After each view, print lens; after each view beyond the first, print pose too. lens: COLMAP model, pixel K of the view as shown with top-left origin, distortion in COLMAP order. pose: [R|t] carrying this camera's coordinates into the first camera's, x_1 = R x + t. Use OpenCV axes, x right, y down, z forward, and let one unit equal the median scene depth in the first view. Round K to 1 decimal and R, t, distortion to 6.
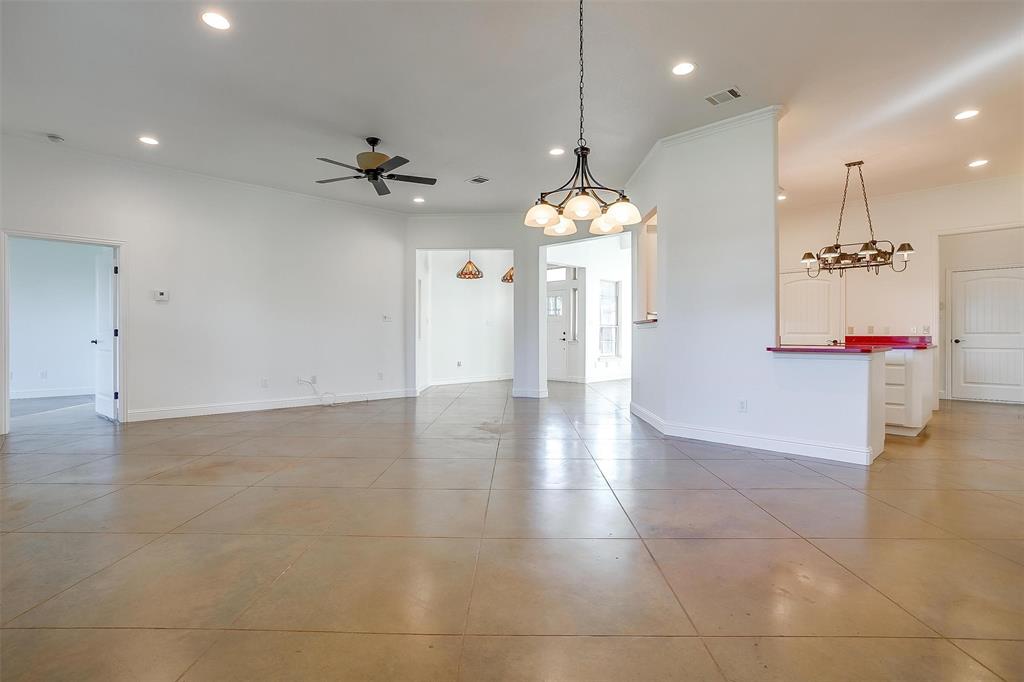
lens RADIAL K [[495.5, 0, 510.4], [0, 495.5, 337.3], [0, 0, 1]] dist [-0.033703, 0.015752]
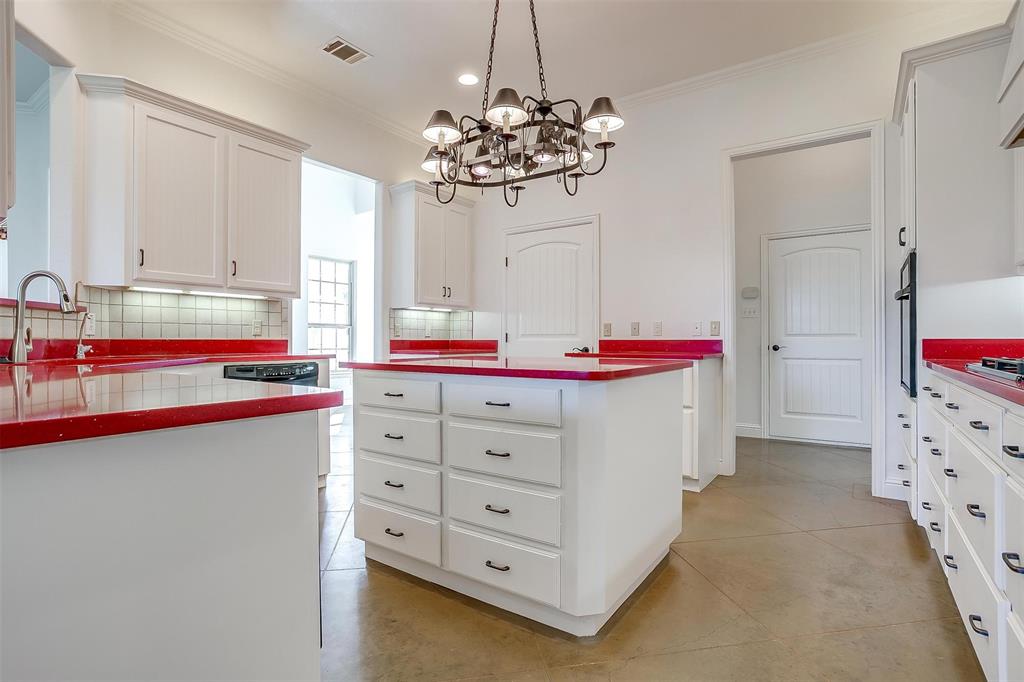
lens RADIAL K [[495.5, 0, 513.6], [0, 495.5, 339.4], [0, 0, 1]] dist [-0.033703, 0.015752]
pose [[0.981584, -0.001611, 0.191026, 0.469937], [0.002747, 0.999980, -0.005683, -0.000355], [-0.191013, 0.006103, 0.981569, 0.445295]]
